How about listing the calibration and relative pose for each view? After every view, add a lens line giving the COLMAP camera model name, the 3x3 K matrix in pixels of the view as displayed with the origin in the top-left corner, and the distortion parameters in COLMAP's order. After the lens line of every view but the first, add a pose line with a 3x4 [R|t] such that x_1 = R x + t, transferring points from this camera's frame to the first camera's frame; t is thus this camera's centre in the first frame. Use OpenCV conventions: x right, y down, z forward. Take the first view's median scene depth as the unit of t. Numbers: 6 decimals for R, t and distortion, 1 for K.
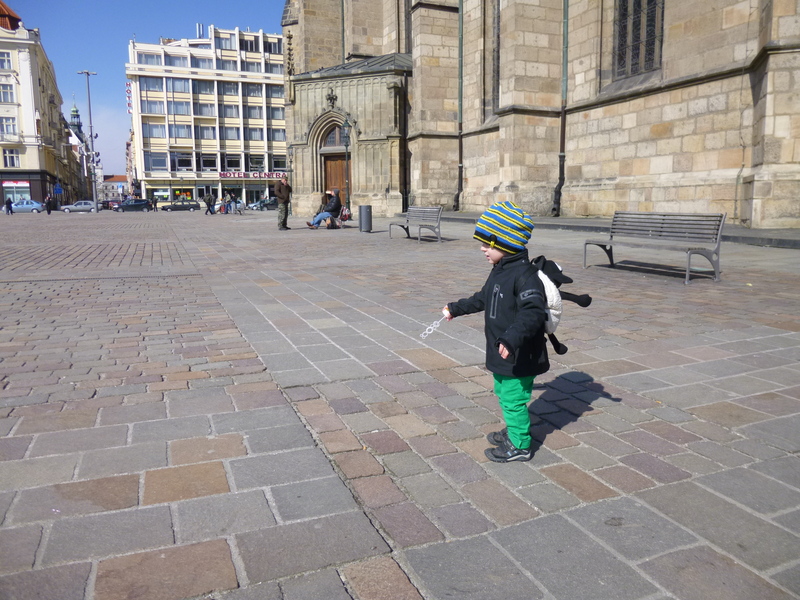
lens RADIAL K [[598.3, 0, 398.3], [0, 598.3, 302.0], [0, 0, 1]] dist [-0.049665, 0.021286]
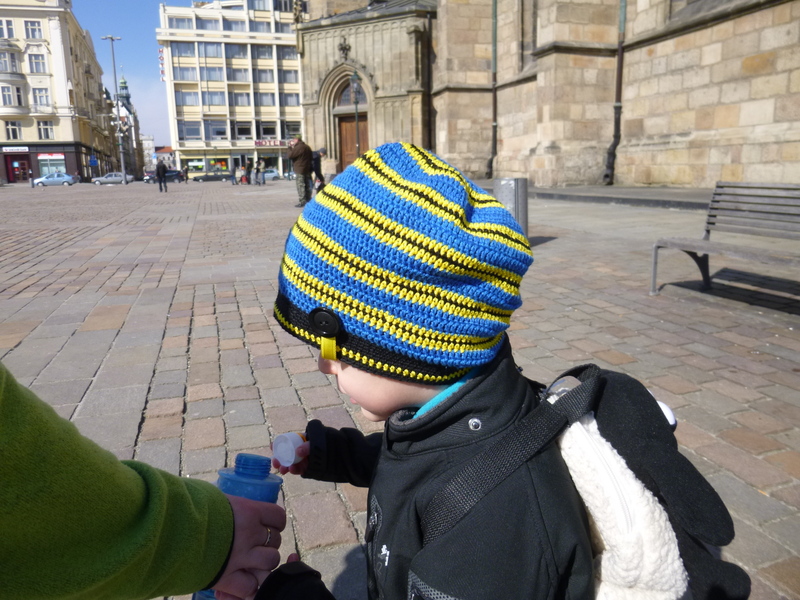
lens RADIAL K [[598.3, 0, 399.3], [0, 598.3, 299.7], [0, 0, 1]] dist [-0.049665, 0.021286]
pose [[0.996467, 0.003168, -0.083924, 0.039751], [0.000955, 0.998796, 0.049043, -0.022328], [0.083979, -0.048950, 0.995265, 0.136305]]
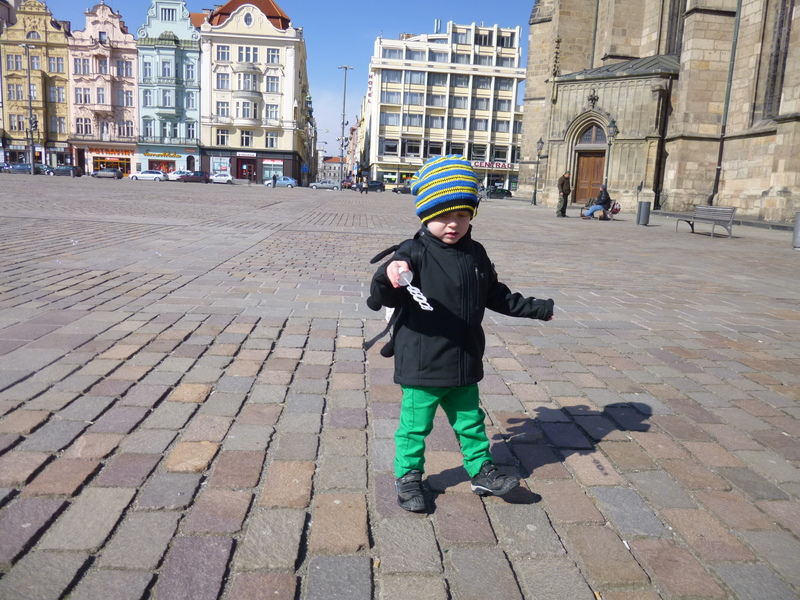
lens RADIAL K [[598.3, 0, 394.8], [0, 598.3, 302.0], [0, 0, 1]] dist [-0.049665, 0.021286]
pose [[0.946324, 0.110295, -0.303820, -0.085092], [-0.105018, 0.993899, 0.033706, 0.023186], [0.305684, 0.000010, 0.952133, -0.125685]]
